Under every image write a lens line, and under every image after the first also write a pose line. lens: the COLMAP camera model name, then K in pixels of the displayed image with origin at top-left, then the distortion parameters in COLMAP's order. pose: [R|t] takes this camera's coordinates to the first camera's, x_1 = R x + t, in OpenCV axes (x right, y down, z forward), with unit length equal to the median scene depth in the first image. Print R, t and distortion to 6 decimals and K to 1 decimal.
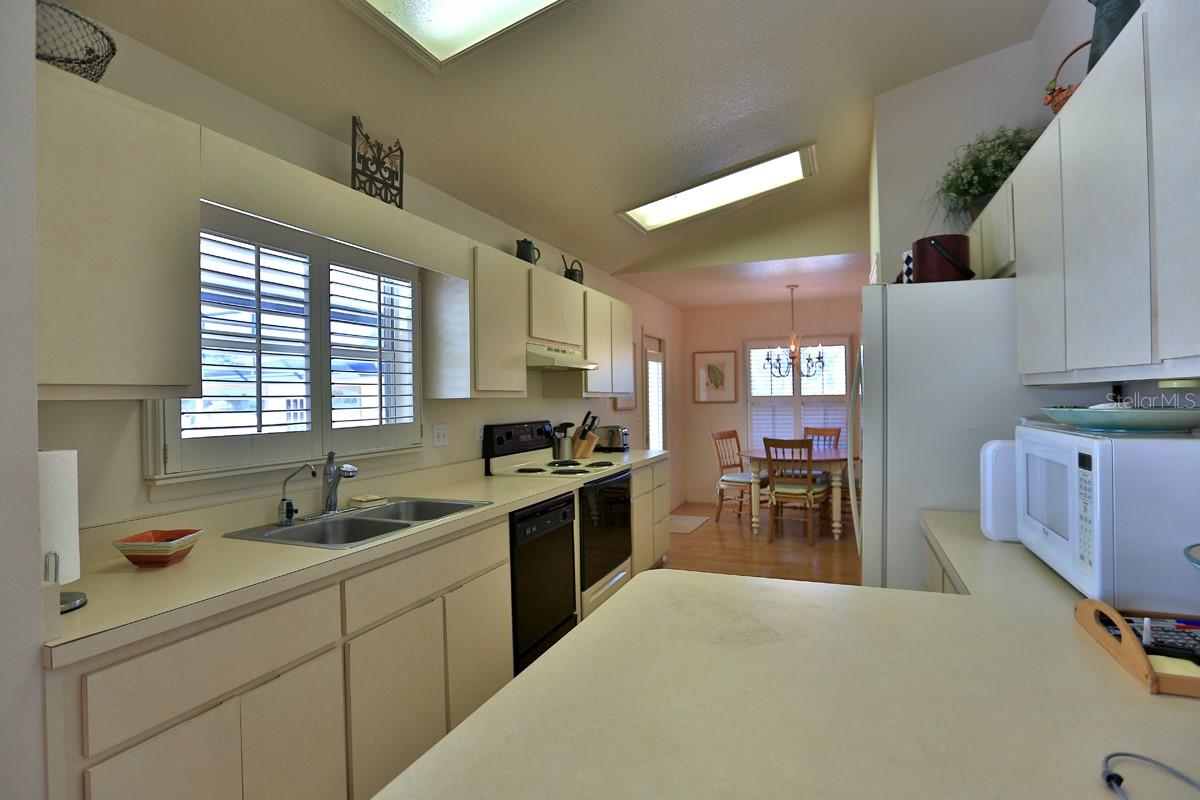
lens RADIAL K [[593.8, 0, 601.4], [0, 593.8, 396.6], [0, 0, 1]] dist [-0.036631, 0.010521]
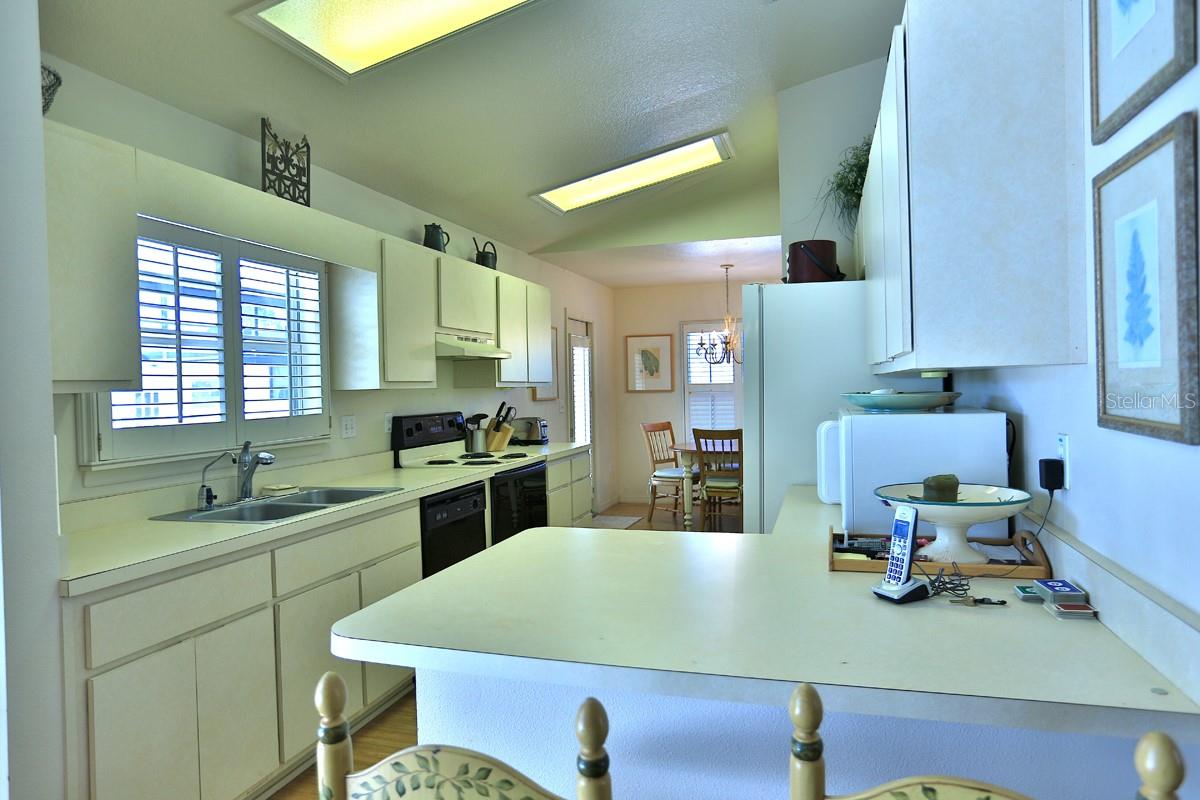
lens RADIAL K [[730.7, 0, 596.9], [0, 730.7, 394.0], [0, 0, 1]] dist [-0.009857, 0.002813]
pose [[0.996168, -0.007806, 0.087108, 0.044226], [0.006746, 0.999900, 0.012447, -0.002227], [-0.087197, -0.011812, 0.996121, -0.302865]]
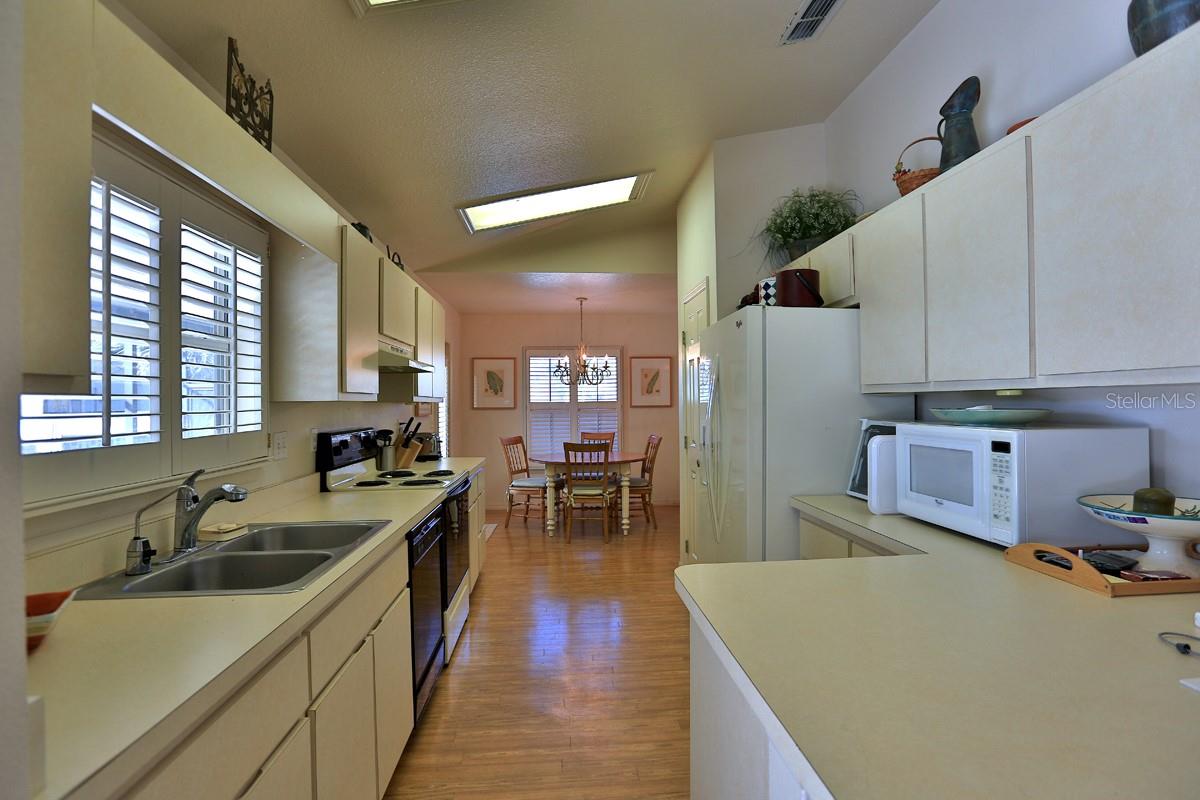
lens RADIAL K [[593.8, 0, 603.6], [0, 593.8, 395.2], [0, 0, 1]] dist [-0.036631, 0.010521]
pose [[0.892430, 0.012138, 0.451022, -0.287417], [-0.005336, 0.999852, -0.016350, 0.006939], [-0.451154, 0.012184, 0.892363, 0.080880]]
